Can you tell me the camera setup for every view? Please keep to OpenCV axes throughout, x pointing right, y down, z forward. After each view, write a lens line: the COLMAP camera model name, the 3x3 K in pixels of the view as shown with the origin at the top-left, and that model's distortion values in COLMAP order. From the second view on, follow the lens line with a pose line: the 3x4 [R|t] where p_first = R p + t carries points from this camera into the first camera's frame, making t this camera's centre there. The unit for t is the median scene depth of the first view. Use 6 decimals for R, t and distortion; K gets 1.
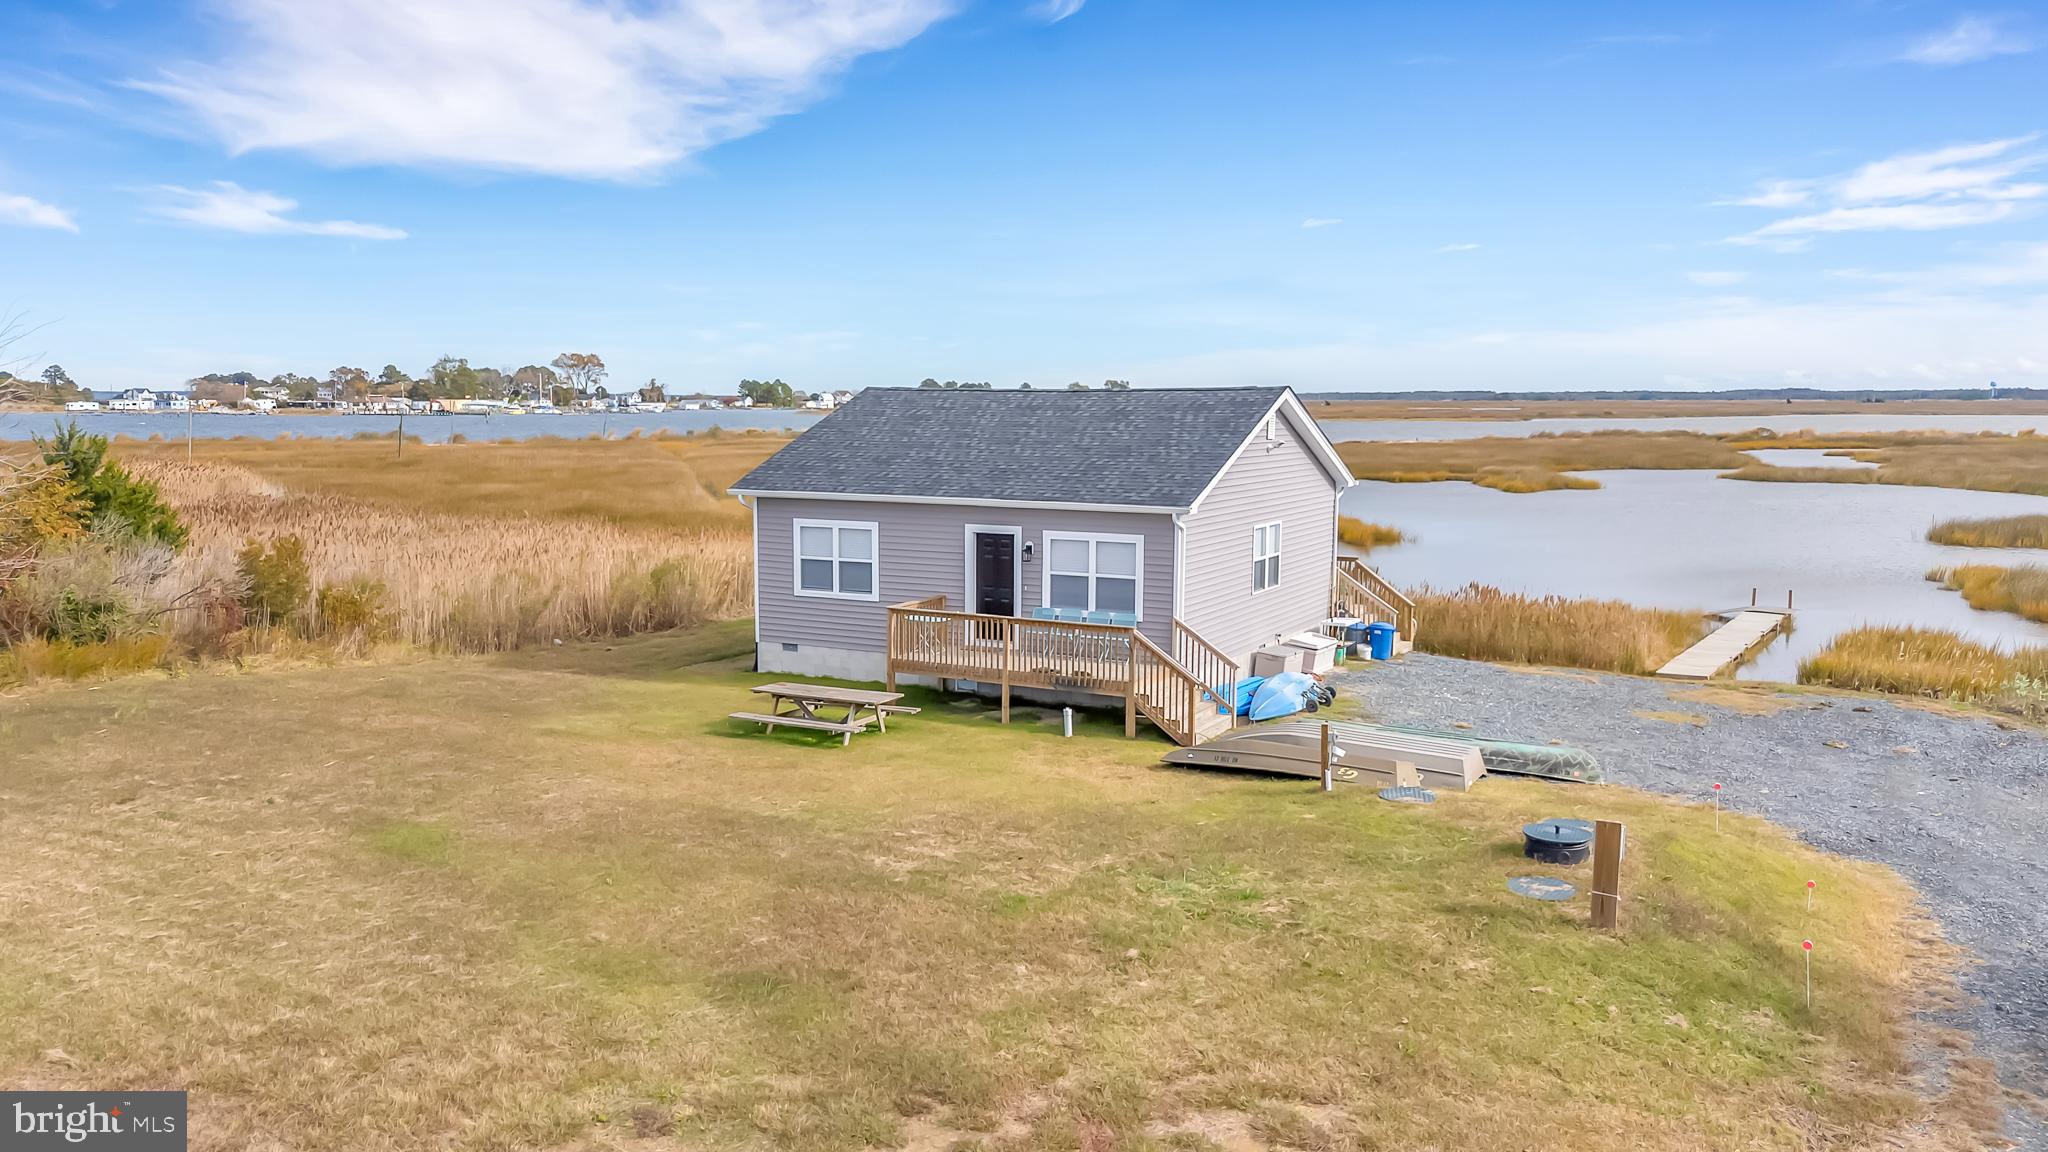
lens RADIAL K [[1522.9, 0, 1024.0], [0, 1522.9, 576.0], [0, 0, 1]] dist [0.099637, -0.133084]
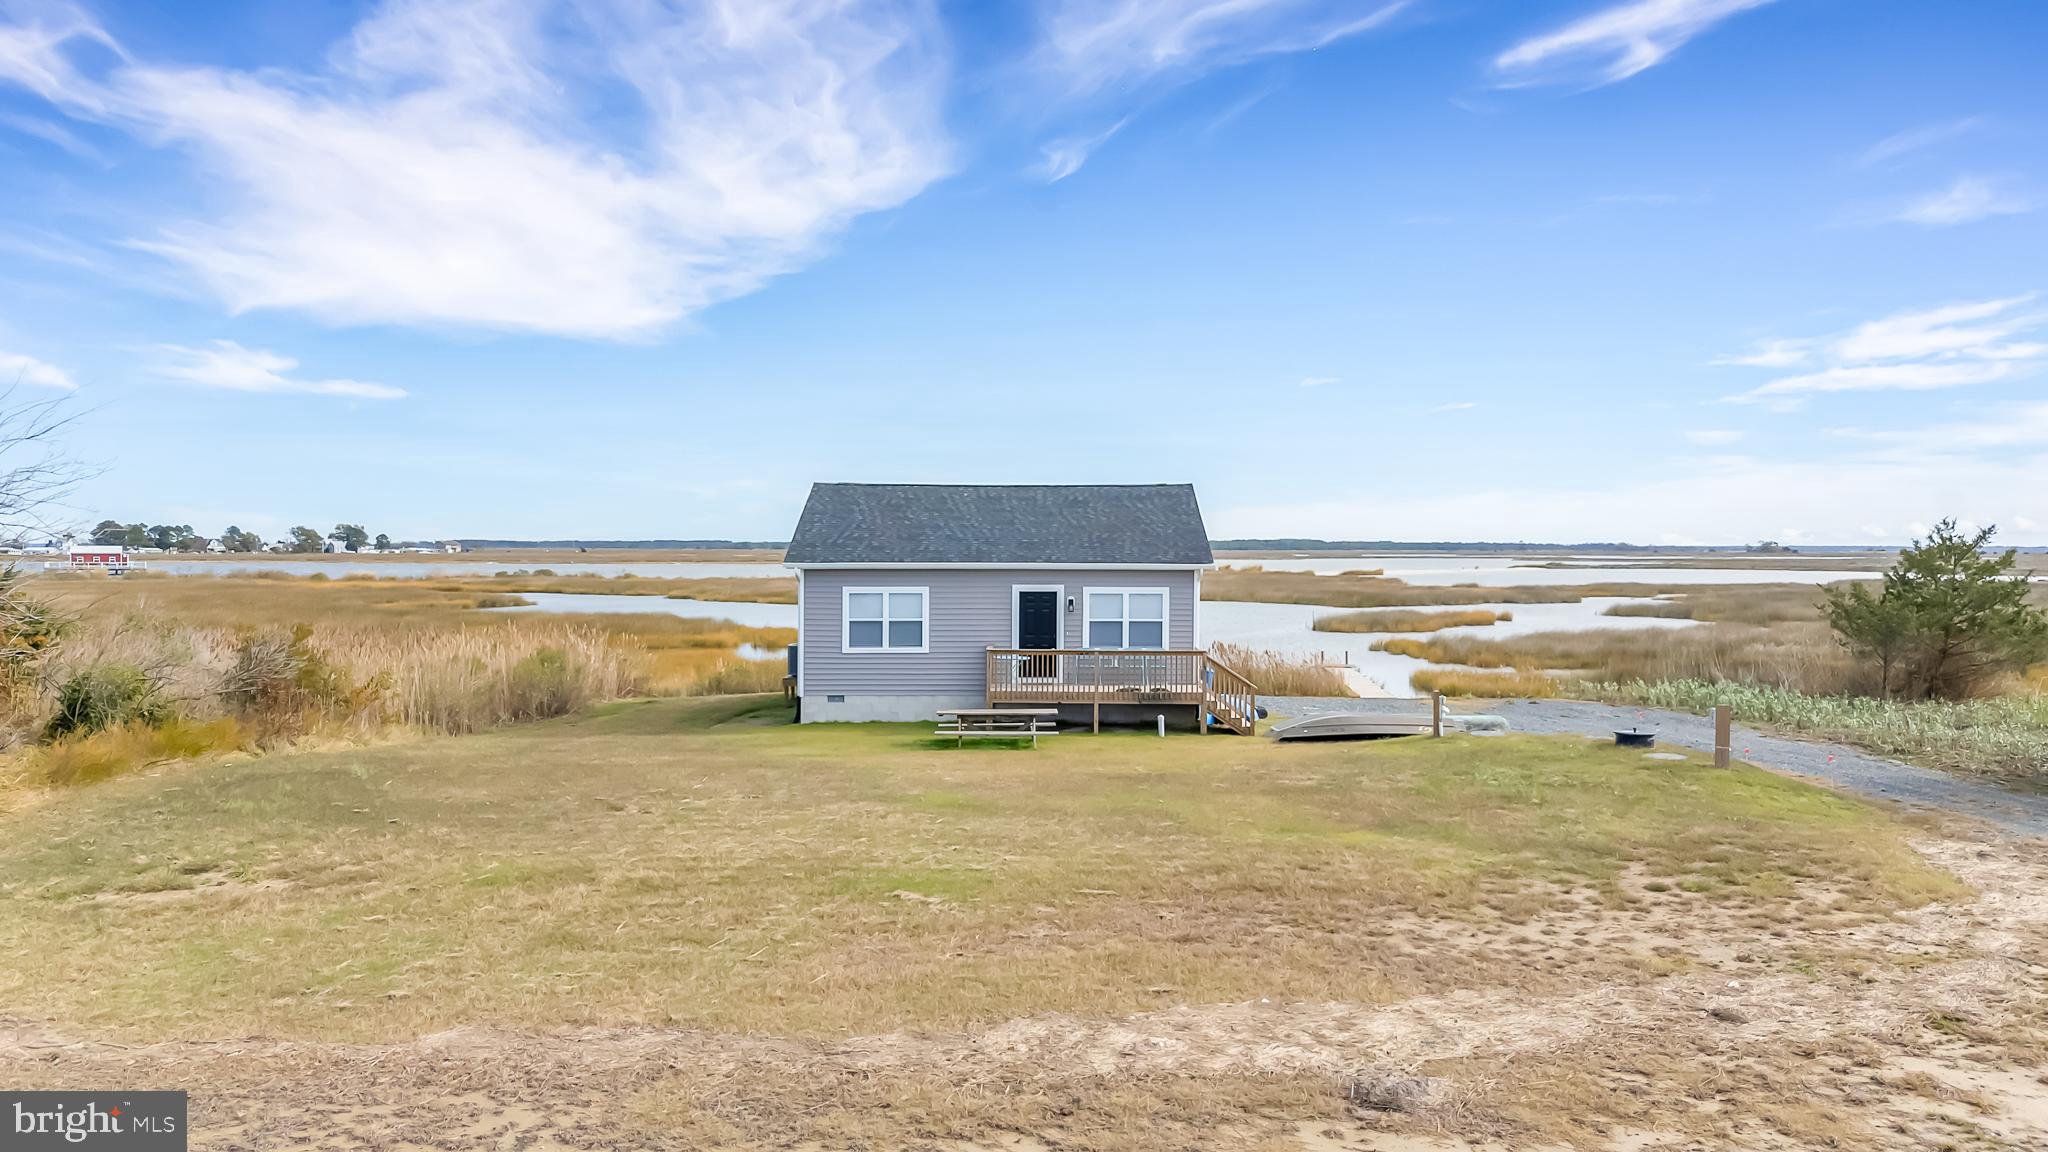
lens RADIAL K [[1522.9, 0, 1024.0], [0, 1522.9, 576.0], [0, 0, 1]] dist [0.099637, -0.133084]
pose [[0.882376, -0.008983, 0.470459, -0.577575], [0.054531, 0.995033, -0.083278, 0.058993], [-0.467375, 0.099137, 0.878483, -0.092333]]
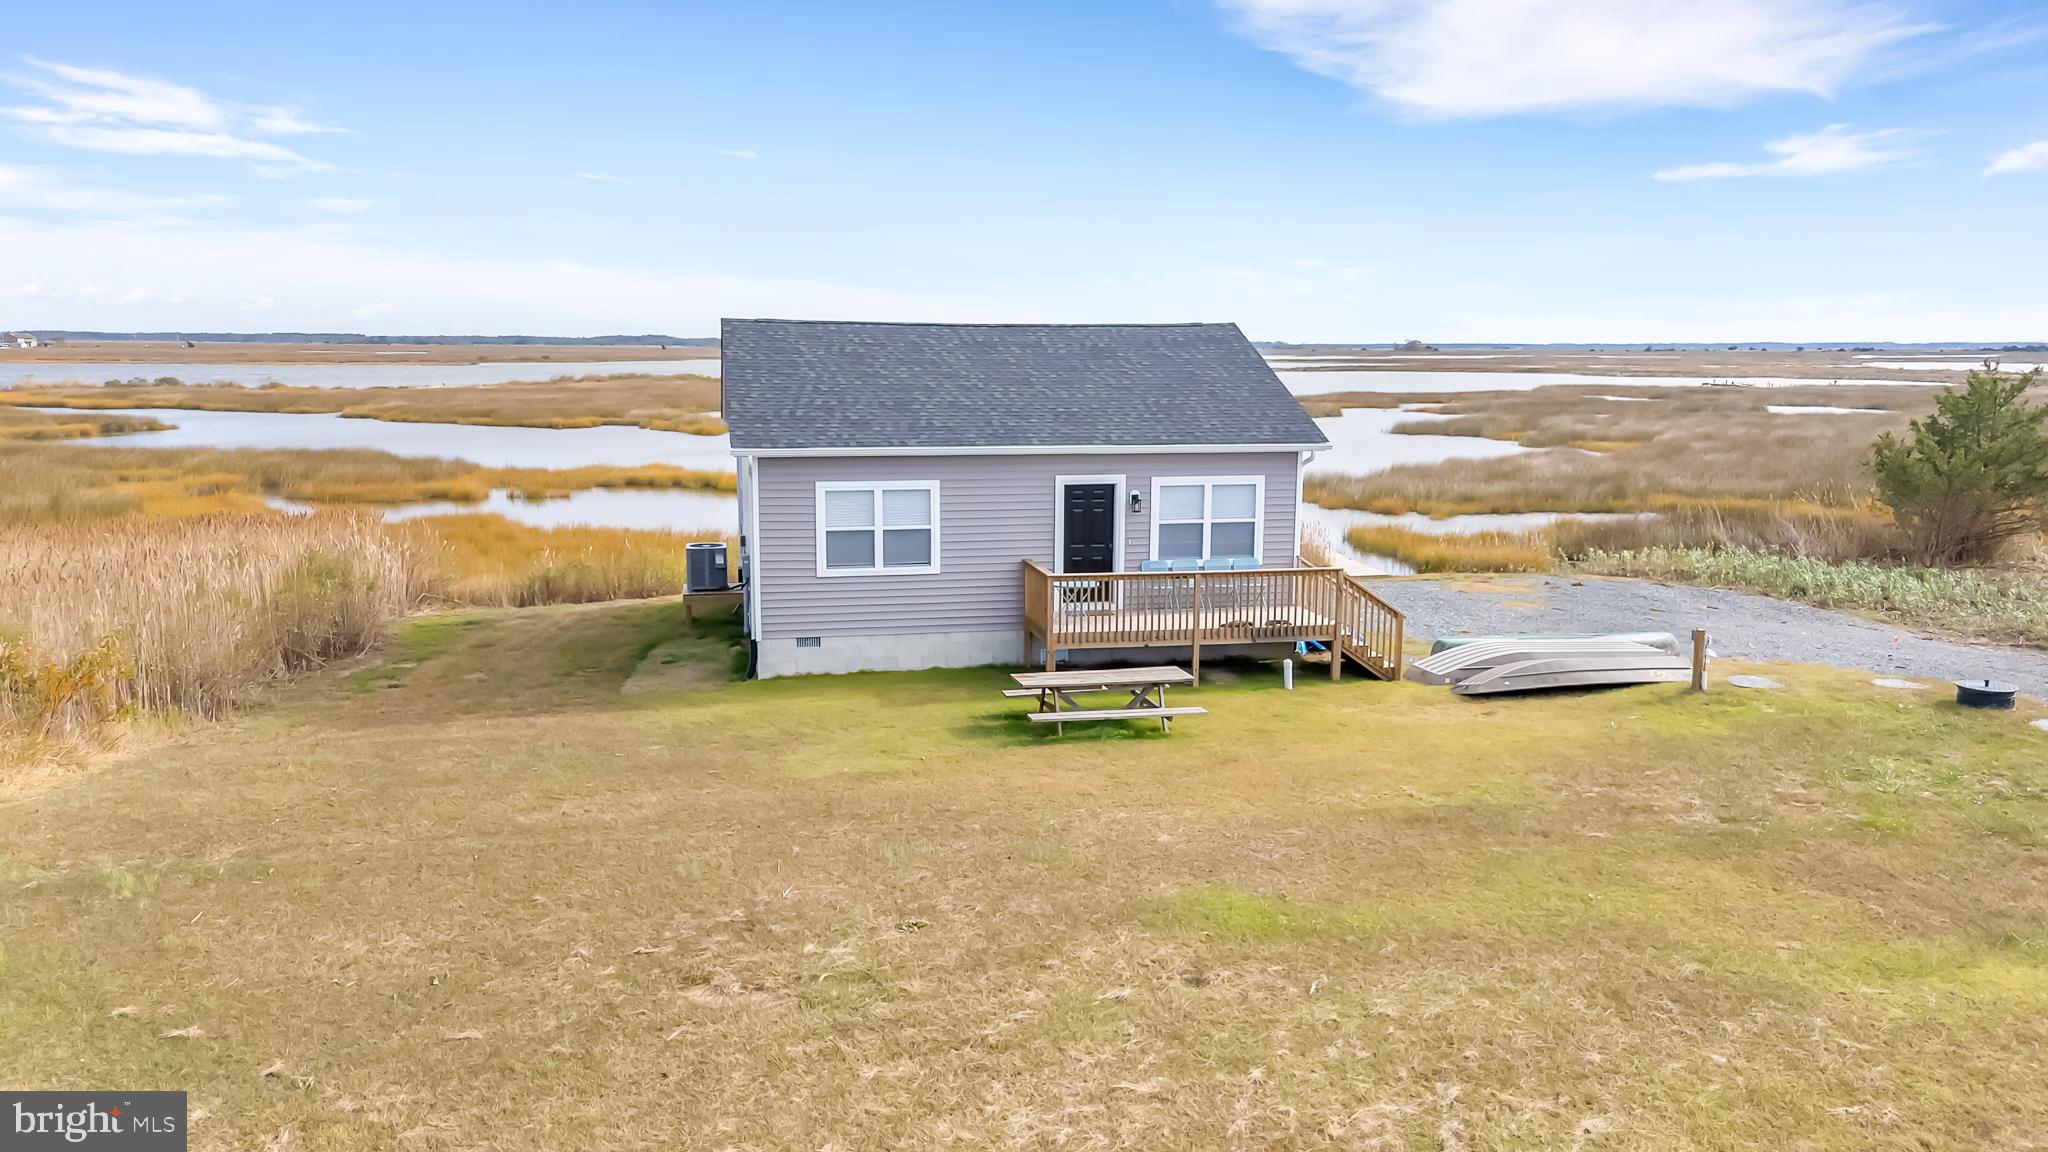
lens RADIAL K [[1530.5, 0, 1024.0], [0, 1530.5, 576.0], [0, 0, 1]] dist [0.114634, -0.139911]
pose [[0.765255, -0.094415, 0.636766, -0.586840], [0.072254, 0.995533, 0.060777, -0.029432], [-0.639660, -0.000502, 0.768658, 0.306851]]
